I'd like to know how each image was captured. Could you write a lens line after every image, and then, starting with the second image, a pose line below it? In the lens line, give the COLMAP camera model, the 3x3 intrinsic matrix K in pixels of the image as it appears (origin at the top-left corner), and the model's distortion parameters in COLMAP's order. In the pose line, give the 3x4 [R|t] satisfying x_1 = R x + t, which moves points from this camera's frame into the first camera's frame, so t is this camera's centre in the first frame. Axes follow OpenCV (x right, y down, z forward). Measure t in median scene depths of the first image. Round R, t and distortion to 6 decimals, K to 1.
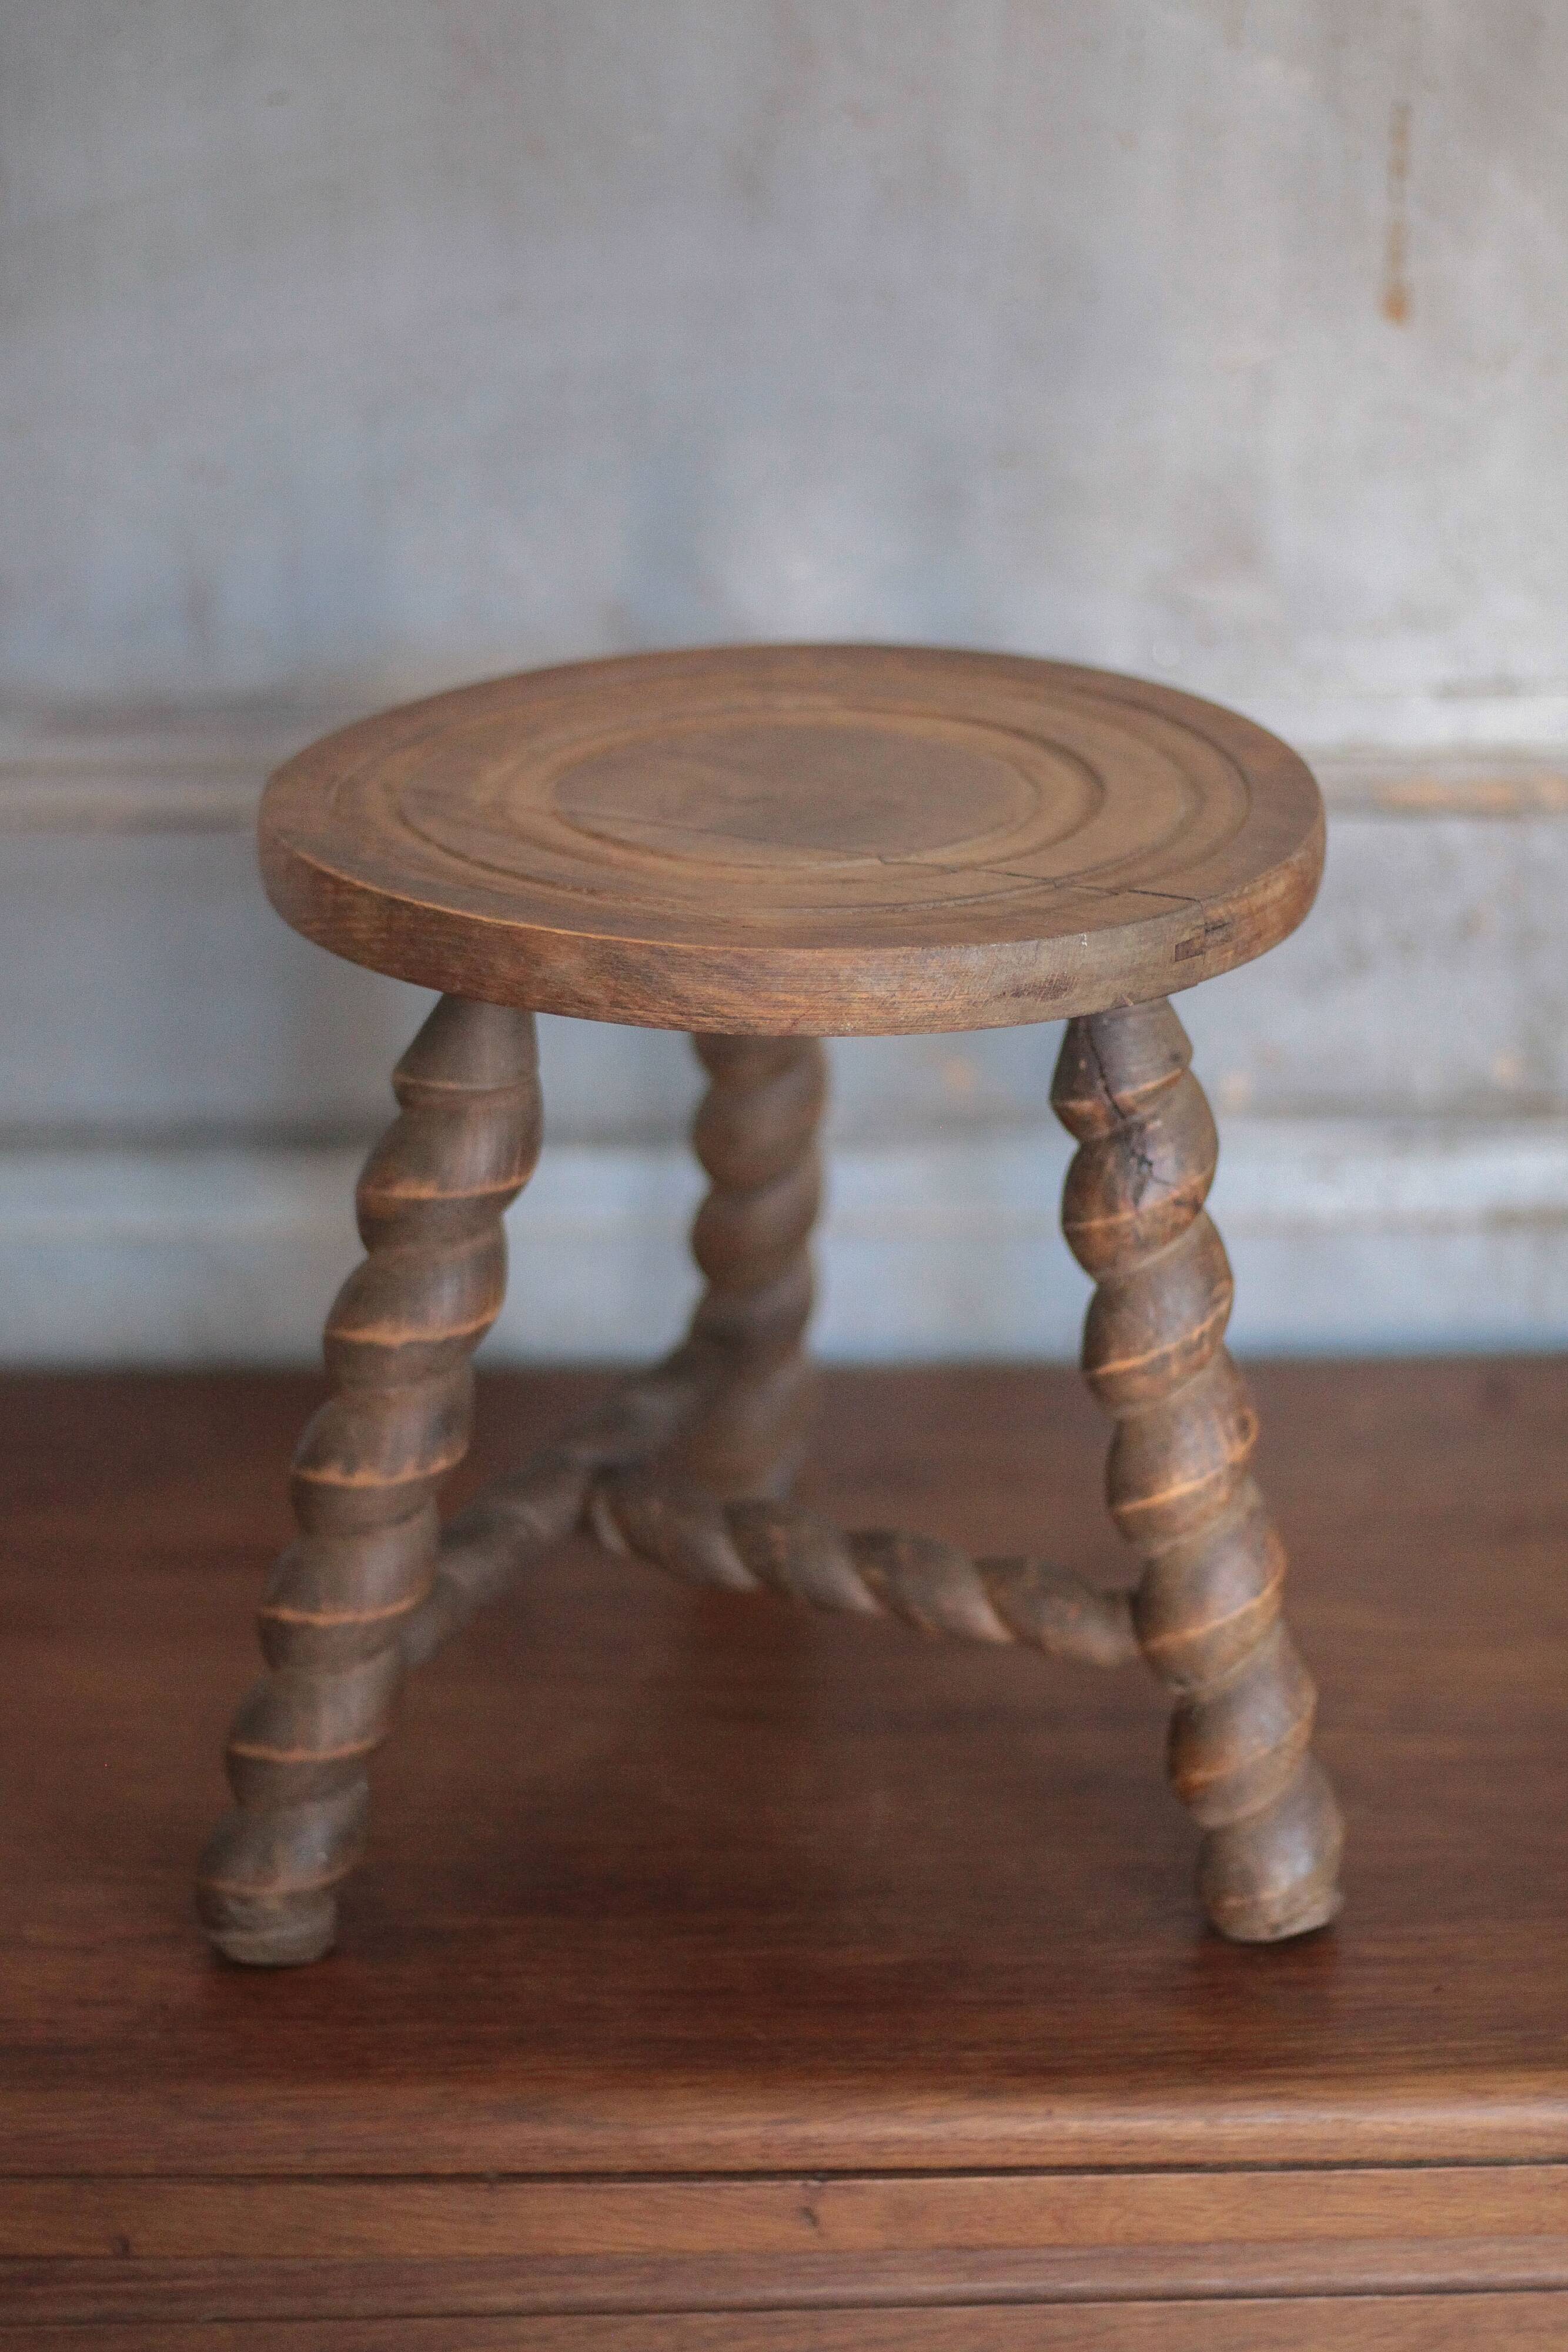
lens RADIAL K [[4598.2, 0, 782.2], [0, 4598.2, 1195.1], [0, 0, 1]] dist [-0.124737, 0.000000]
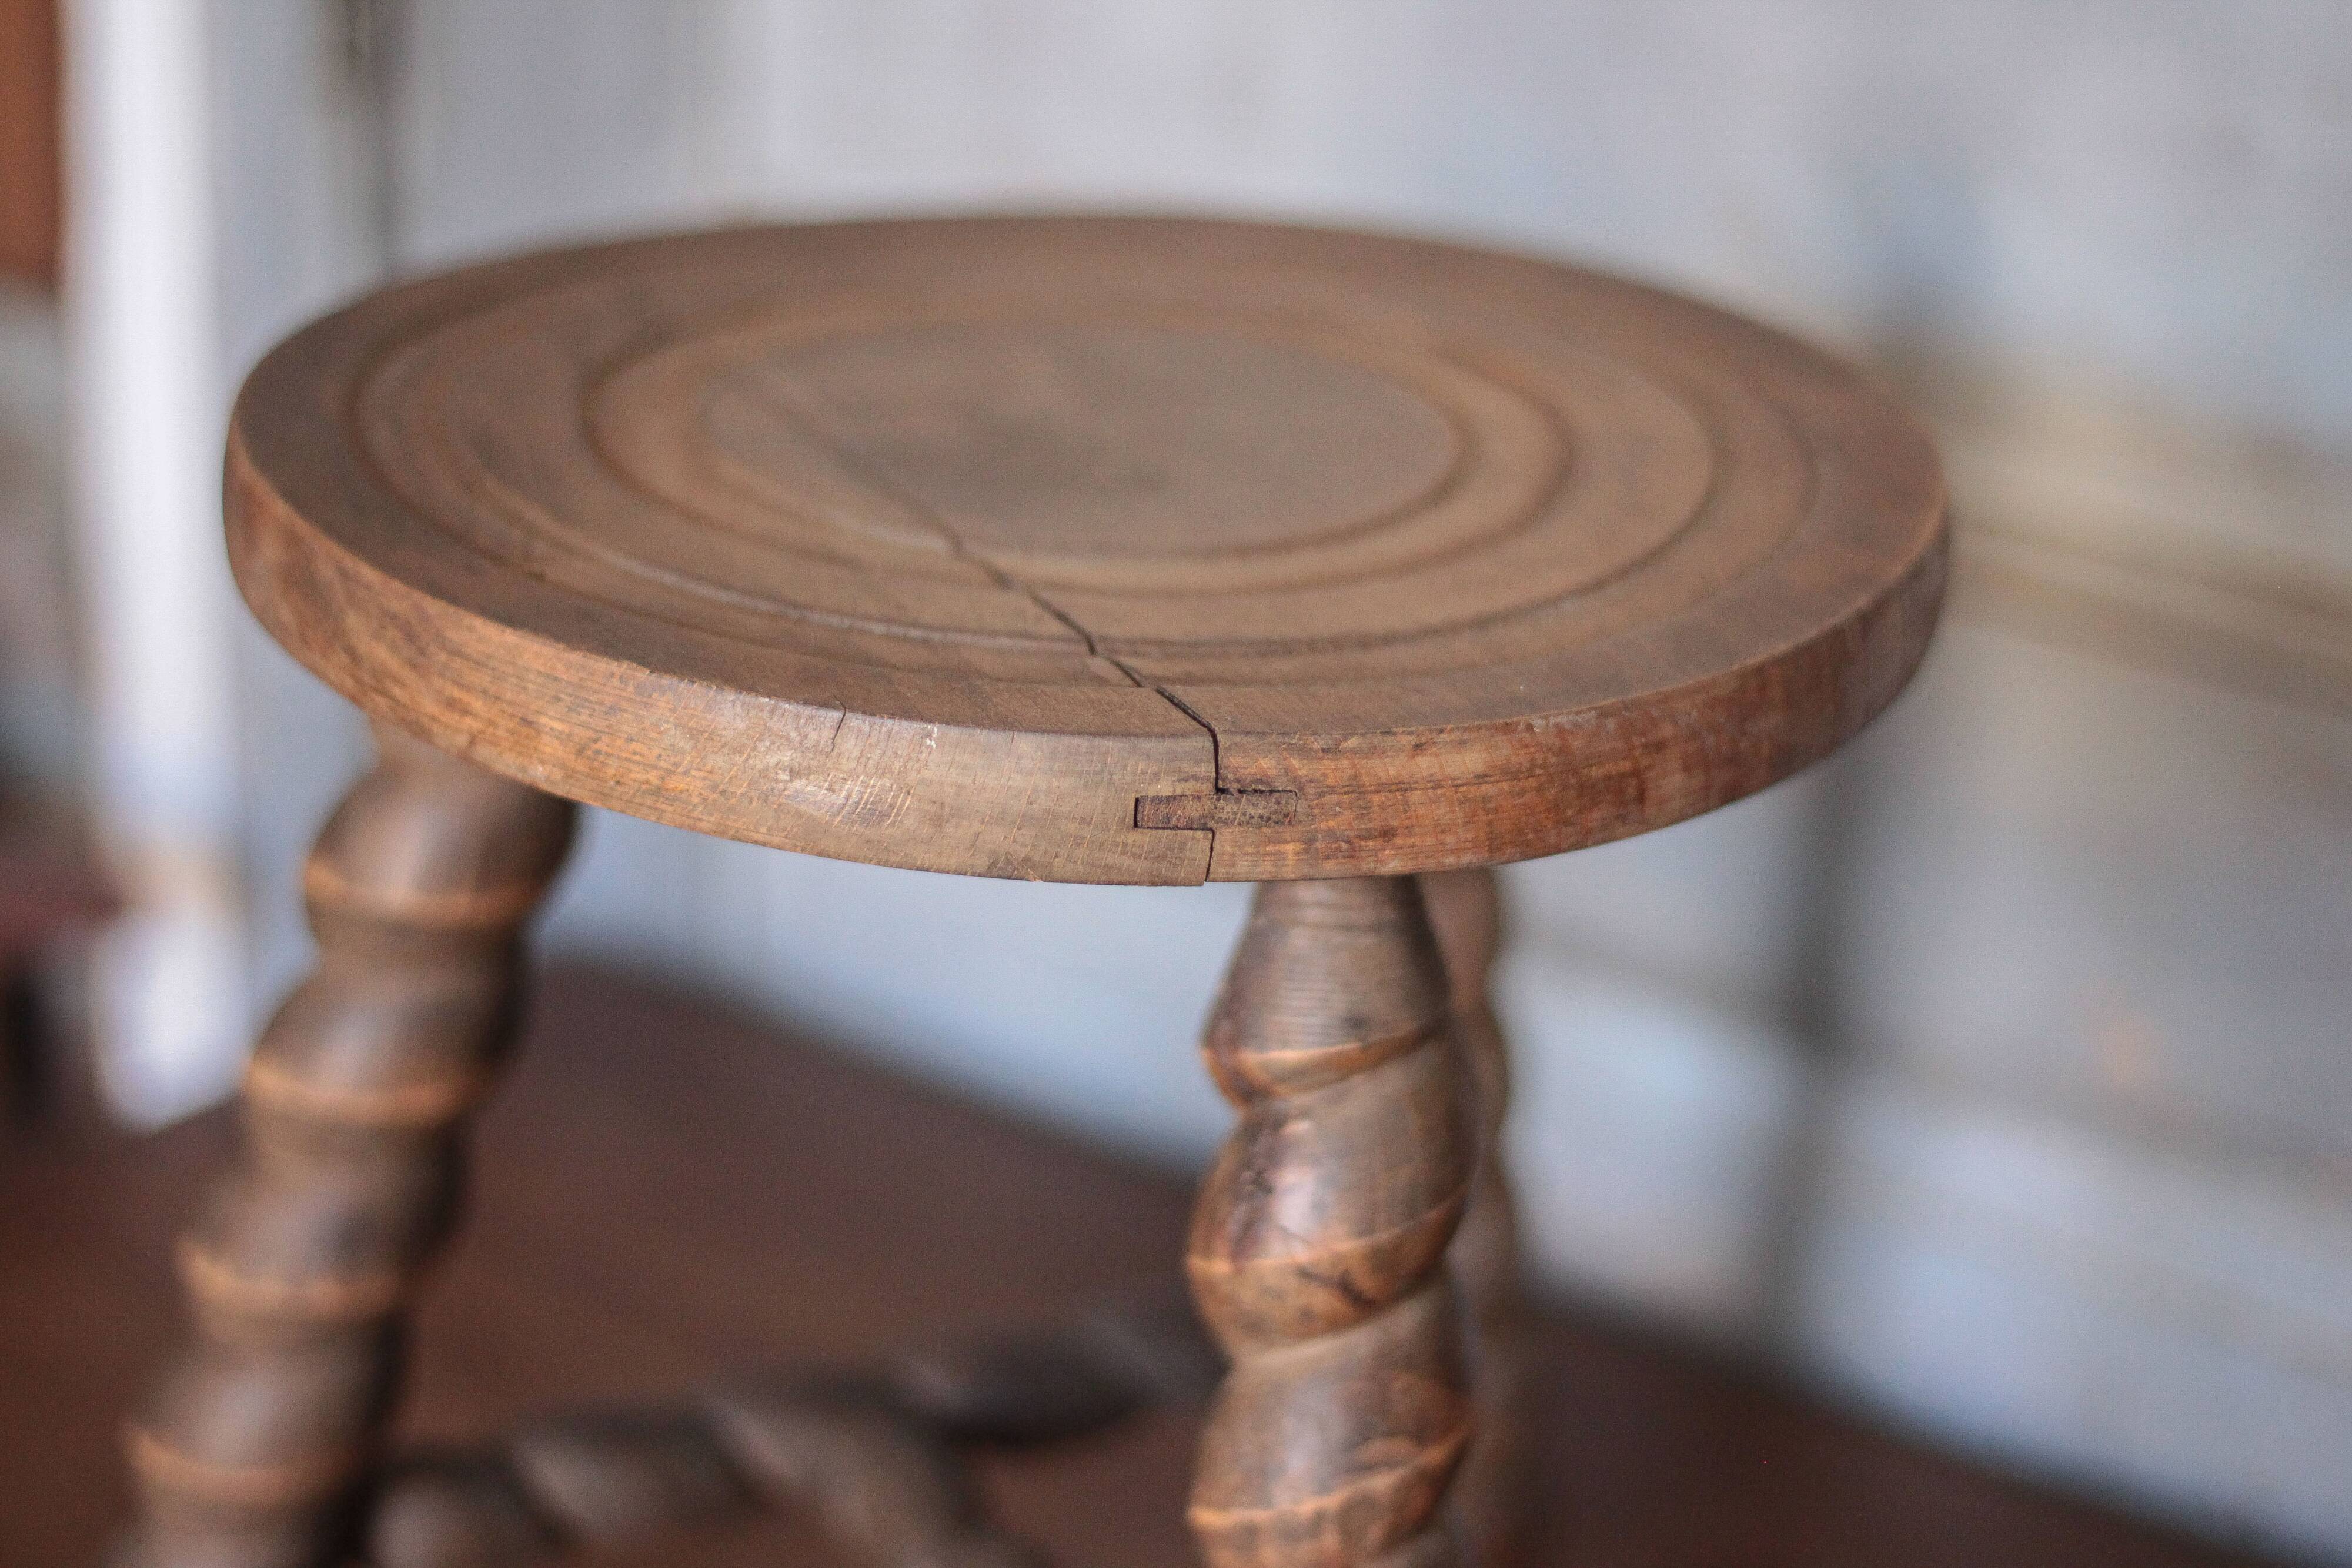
lens RADIAL K [[4598.2, 0, 1182.5], [0, 4598.2, 781.2], [0, 0, 1]] dist [-0.124737, 0.000000]
pose [[0.796989, 0.260335, -0.545008, 0.359941], [-0.273550, 0.960073, 0.058575, -0.083809], [0.538496, 0.102403, 0.836382, 0.515888]]
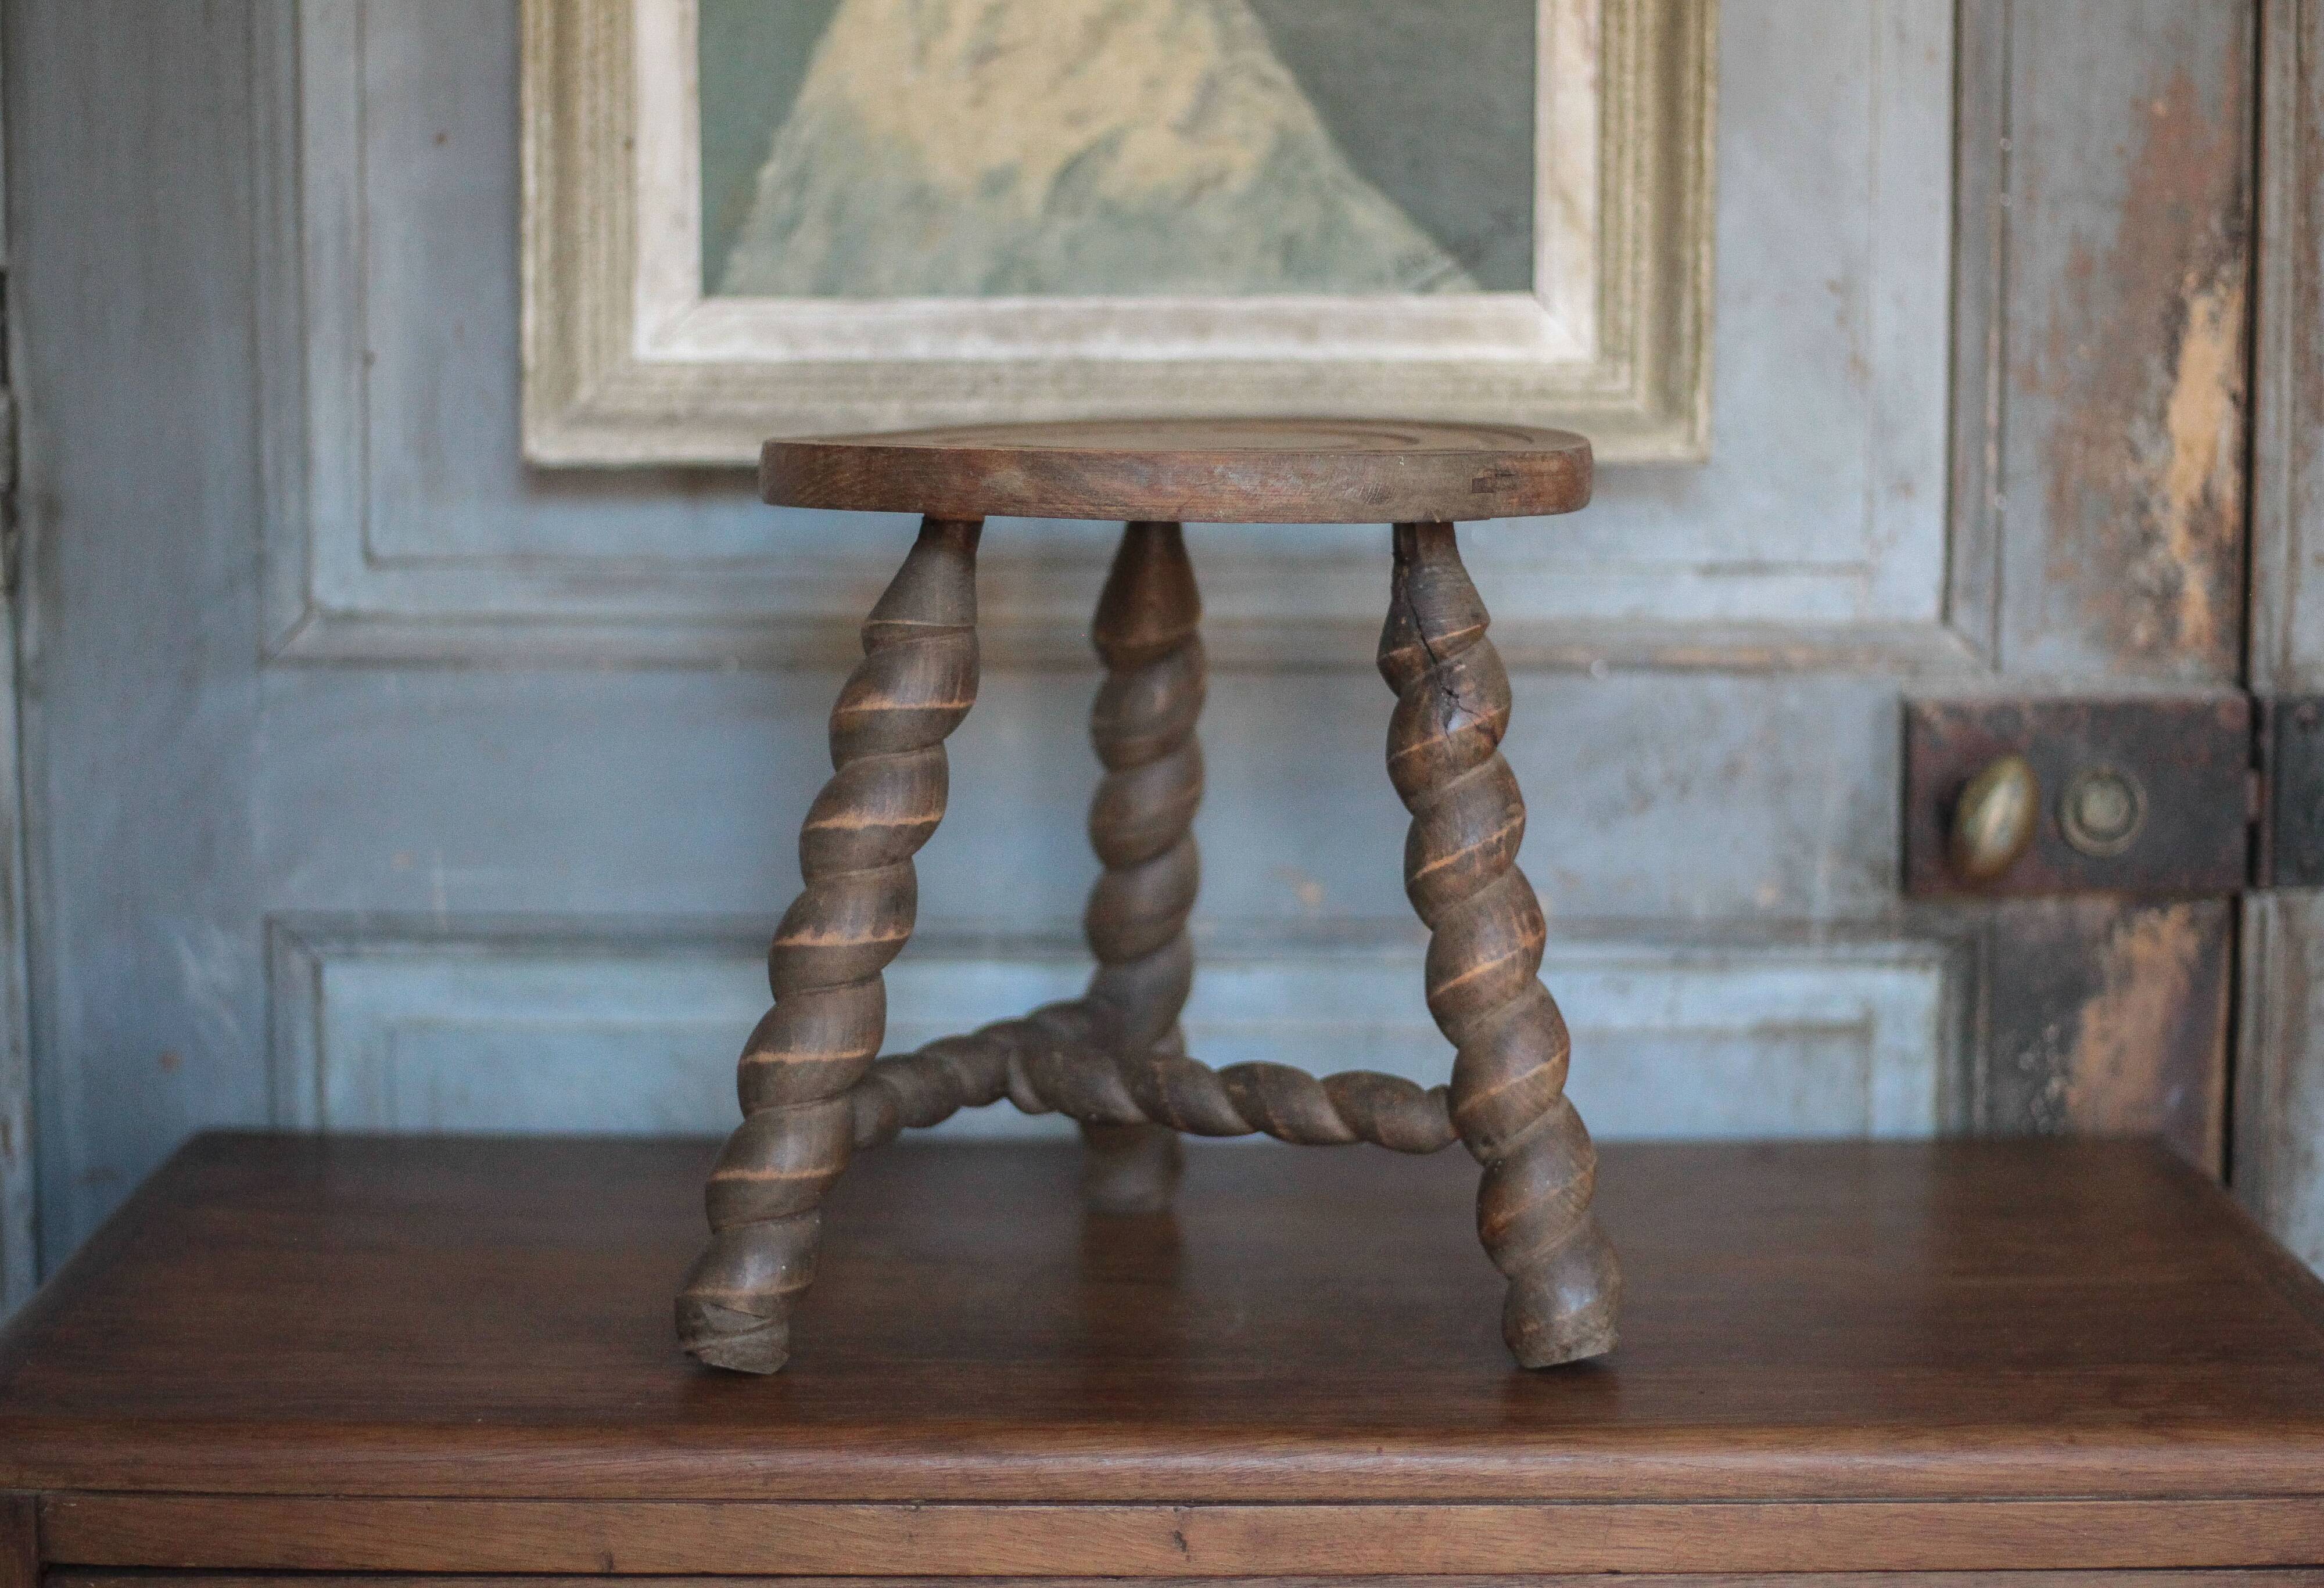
lens RADIAL K [[4649.0, 0, 1142.4], [0, 4649.0, 800.9], [0, 0, 1]] dist [-0.124358, 0.000000]
pose [[0.999925, 0.011953, -0.002671, -0.003088], [-0.012232, 0.963354, -0.267954, 0.362942], [-0.000630, 0.267966, 0.963428, -0.228630]]
